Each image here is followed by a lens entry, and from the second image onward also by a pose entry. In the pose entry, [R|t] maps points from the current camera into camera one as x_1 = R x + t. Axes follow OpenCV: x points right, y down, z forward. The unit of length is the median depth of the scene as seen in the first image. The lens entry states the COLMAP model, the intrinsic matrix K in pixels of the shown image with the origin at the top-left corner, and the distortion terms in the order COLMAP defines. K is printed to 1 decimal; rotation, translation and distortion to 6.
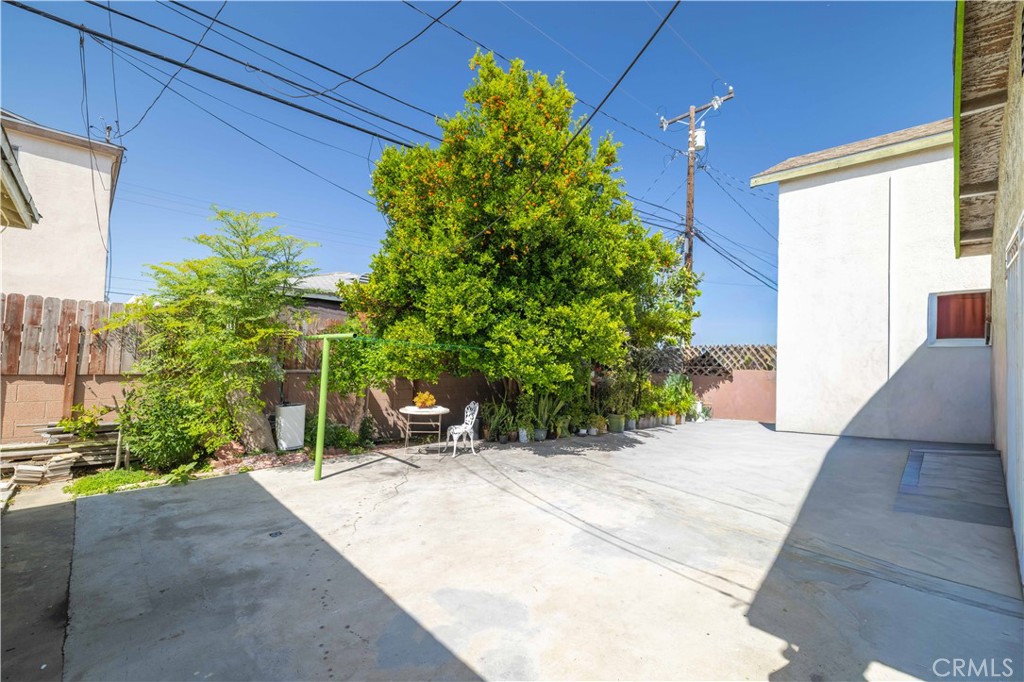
lens RADIAL K [[435.7, 0, 512.0], [0, 435.7, 341.0], [0, 0, 1]] dist [0.001640, 0.000369]
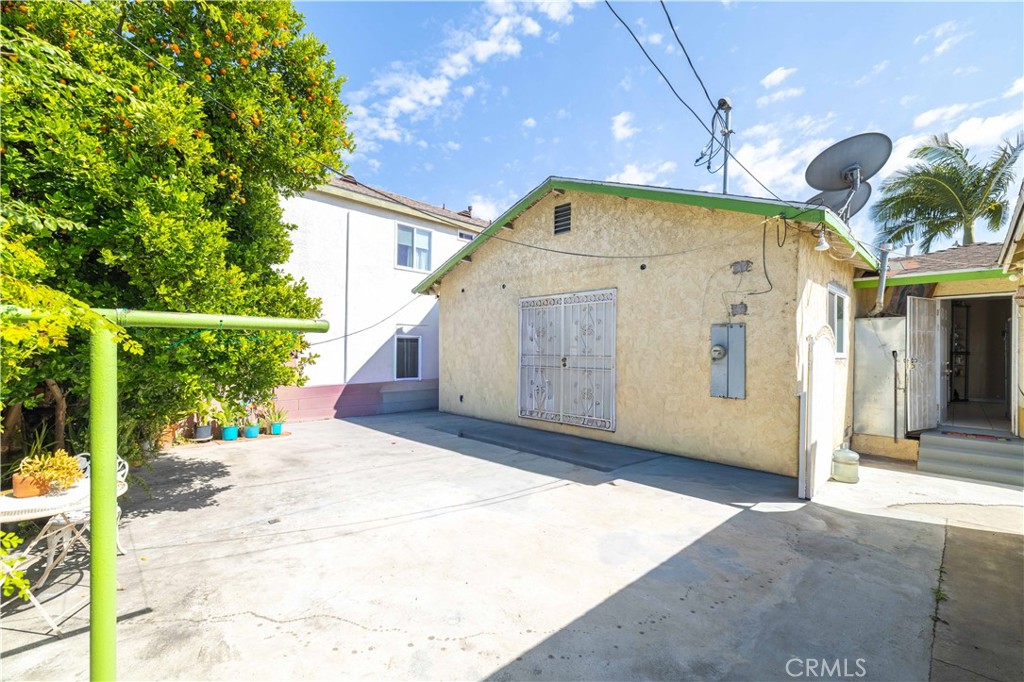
lens RADIAL K [[435.7, 0, 512.0], [0, 435.7, 341.0], [0, 0, 1]] dist [0.001640, 0.000369]
pose [[-0.001508, -0.001636, 0.999998, -0.946251], [-0.040418, 0.999182, 0.001573, 0.001772], [-0.999182, -0.040415, -0.001573, 0.922369]]
